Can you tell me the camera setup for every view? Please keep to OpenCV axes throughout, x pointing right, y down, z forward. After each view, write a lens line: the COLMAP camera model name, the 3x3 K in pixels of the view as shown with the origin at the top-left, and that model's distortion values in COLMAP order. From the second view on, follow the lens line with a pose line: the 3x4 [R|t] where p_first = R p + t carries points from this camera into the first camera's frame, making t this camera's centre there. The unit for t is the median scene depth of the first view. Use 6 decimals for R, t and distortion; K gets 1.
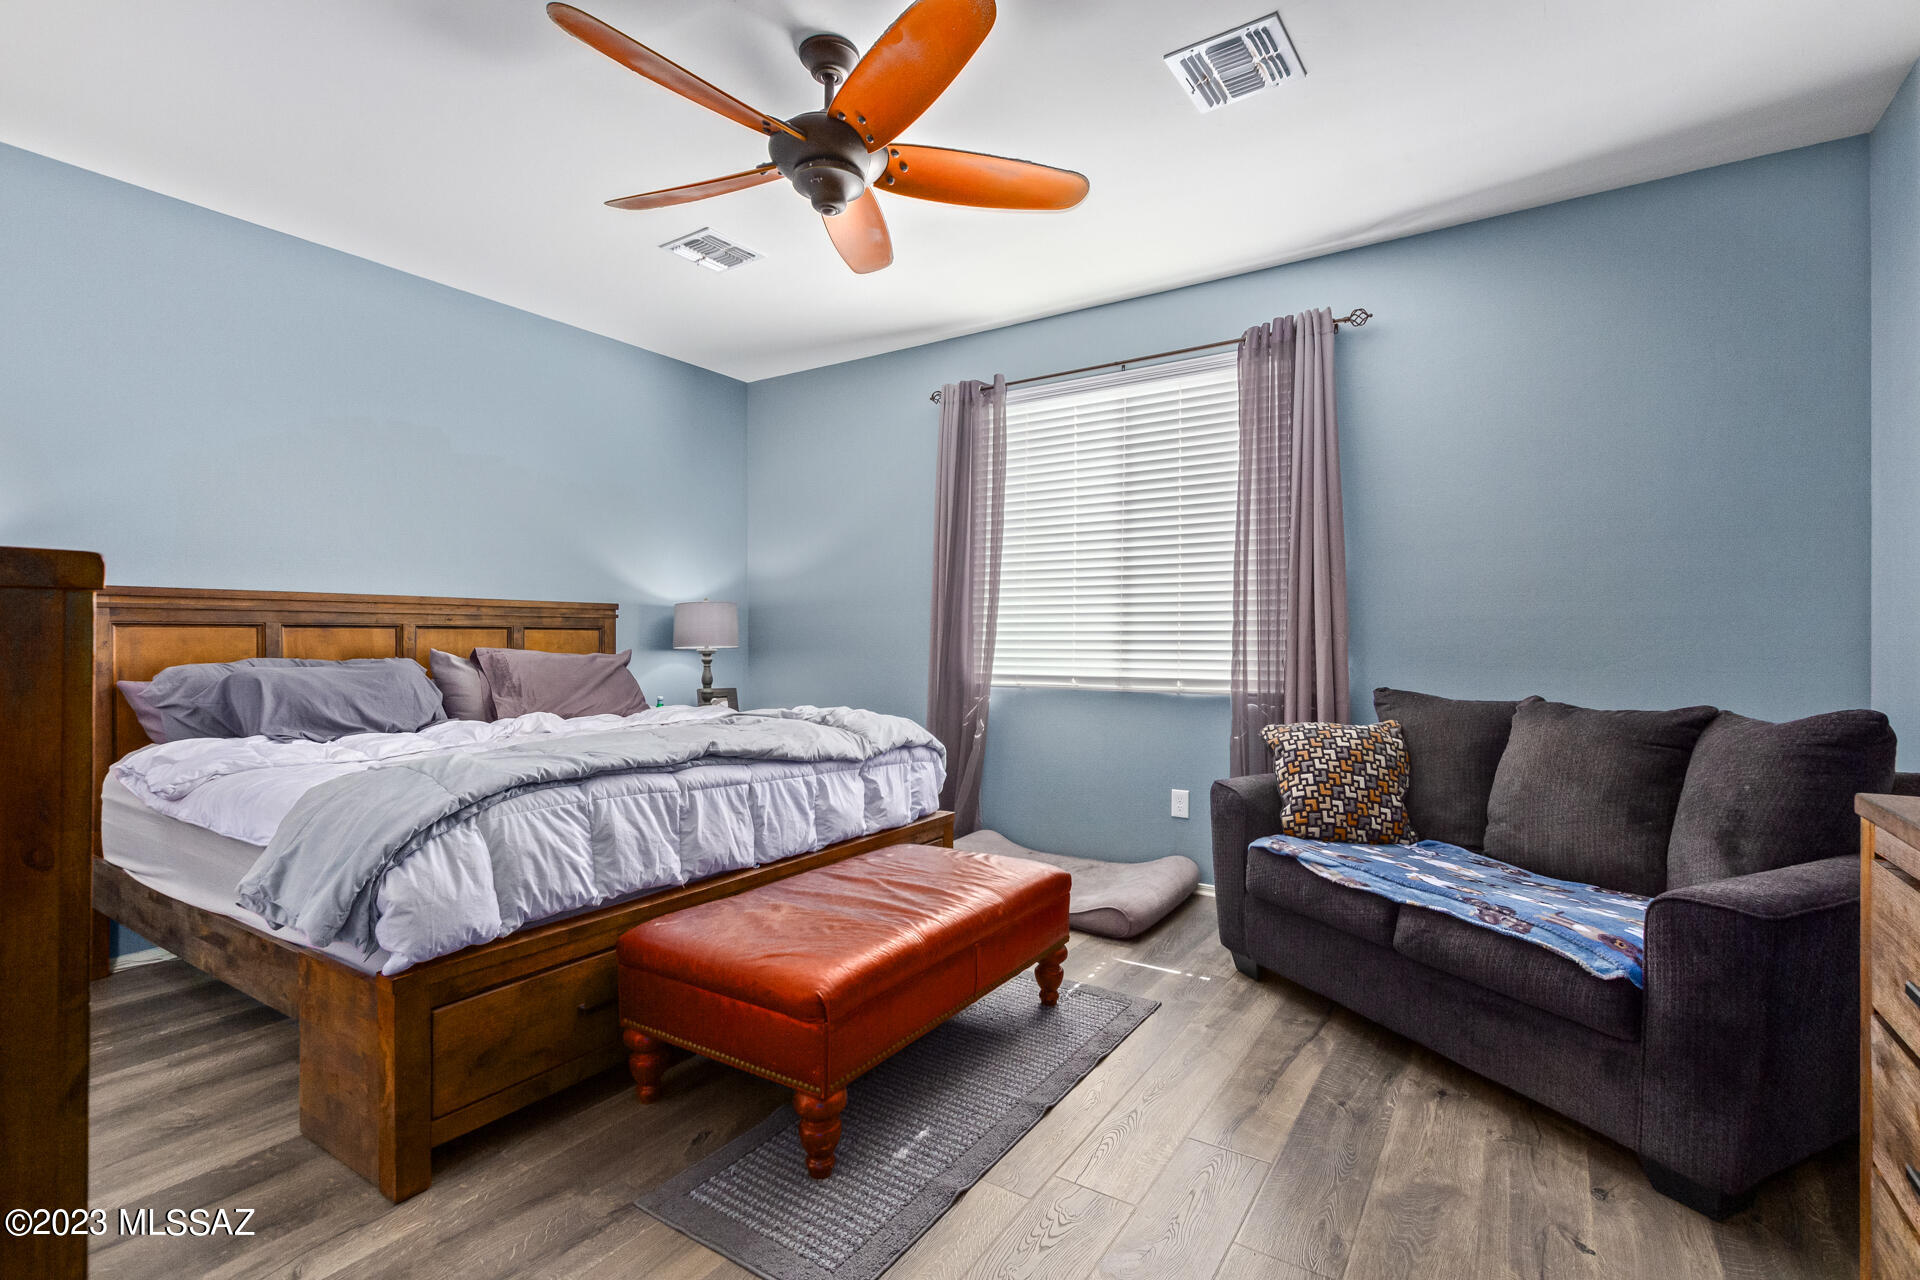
lens RADIAL K [[874.0, 0, 954.1], [0, 874.0, 640.5], [0, 0, 1]] dist [0.000828, 0.000185]
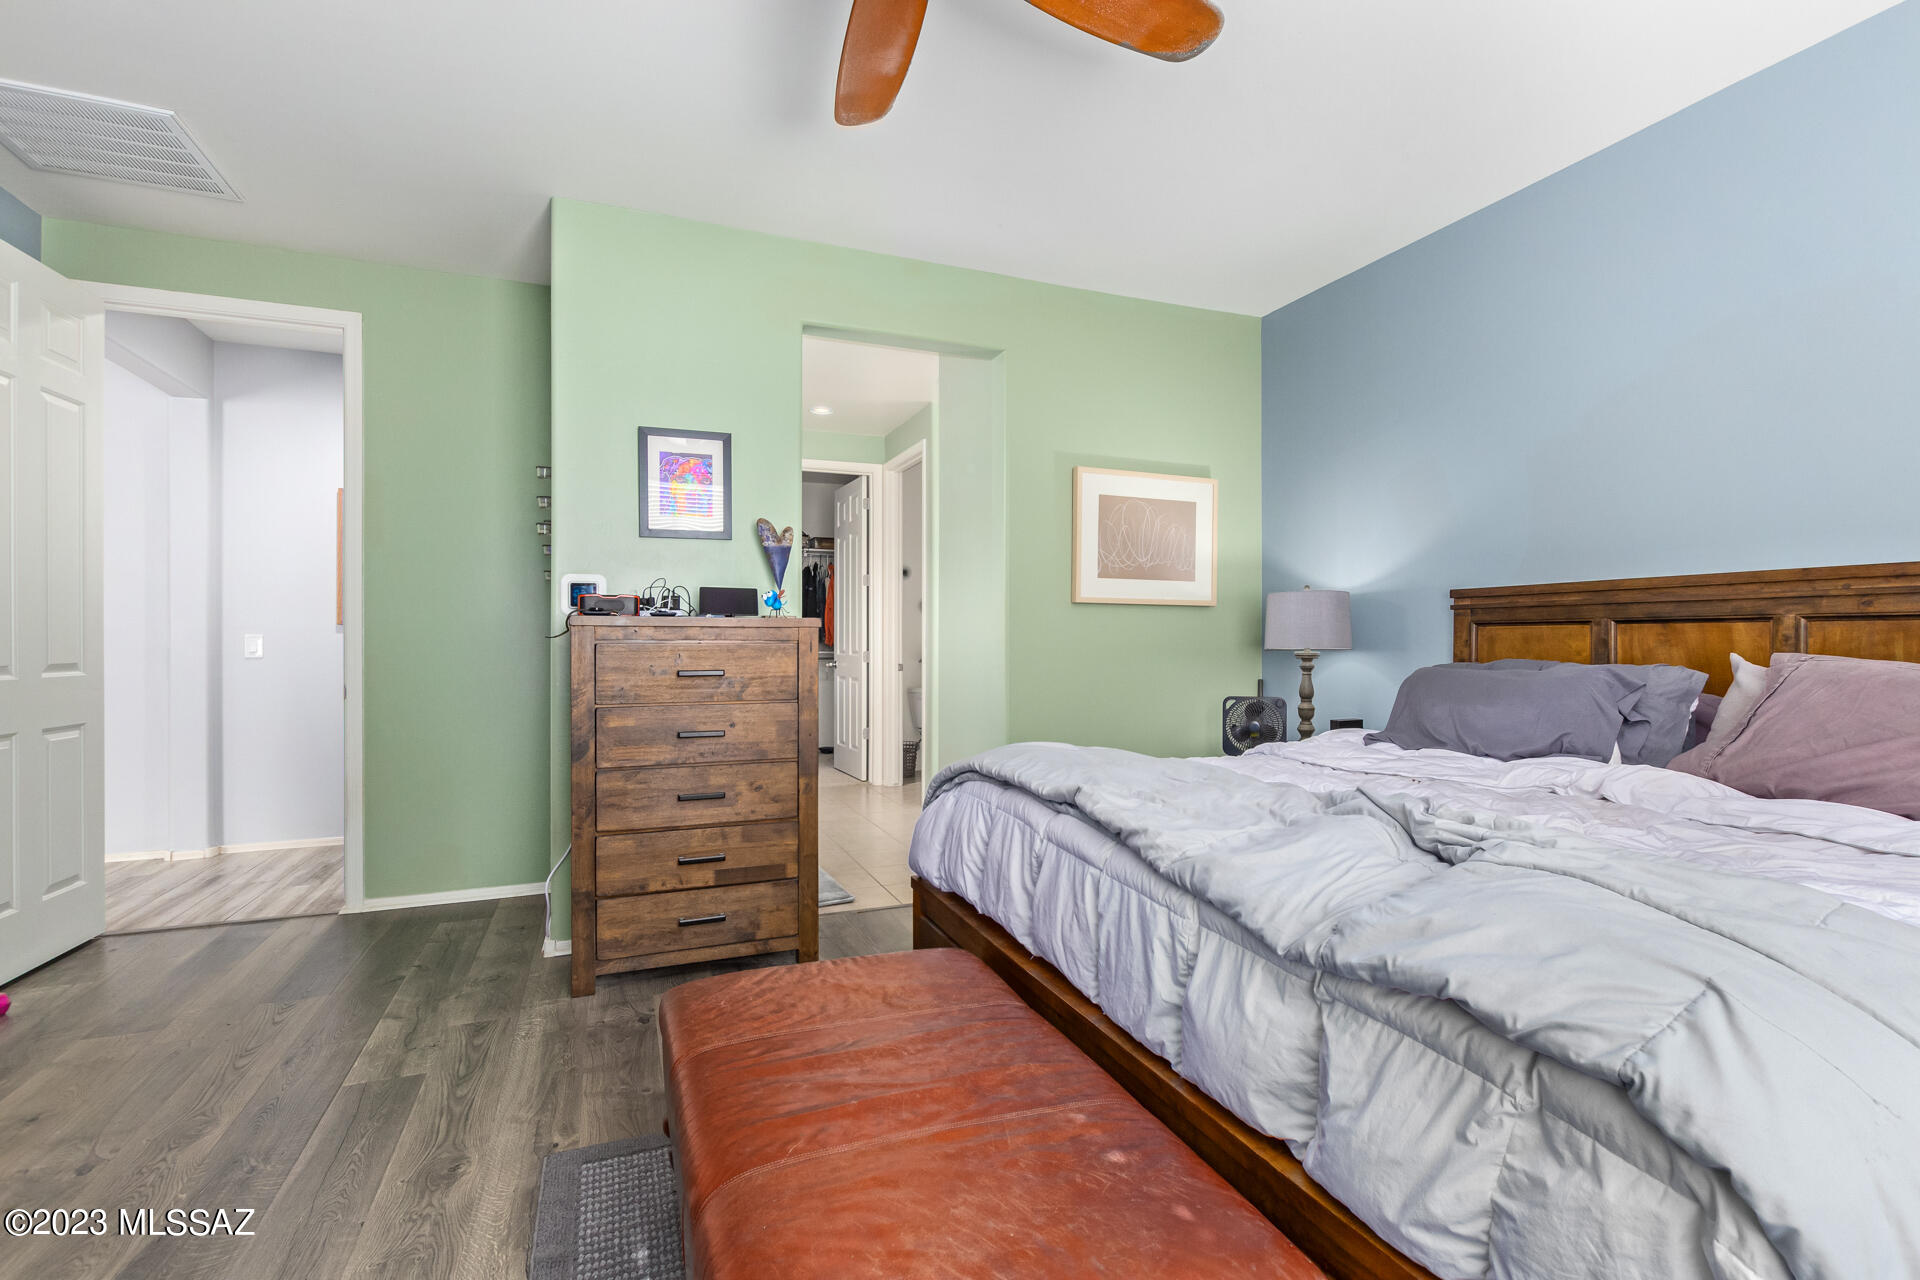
lens RADIAL K [[874.0, 0, 954.1], [0, 874.0, 640.5], [0, 0, 1]] dist [0.000828, 0.000185]
pose [[-0.572141, 0.000742, -0.820155, 0.244681], [-0.004467, 0.999982, 0.004021, 0.000122], [0.820143, 0.005964, -0.572127, 0.949154]]
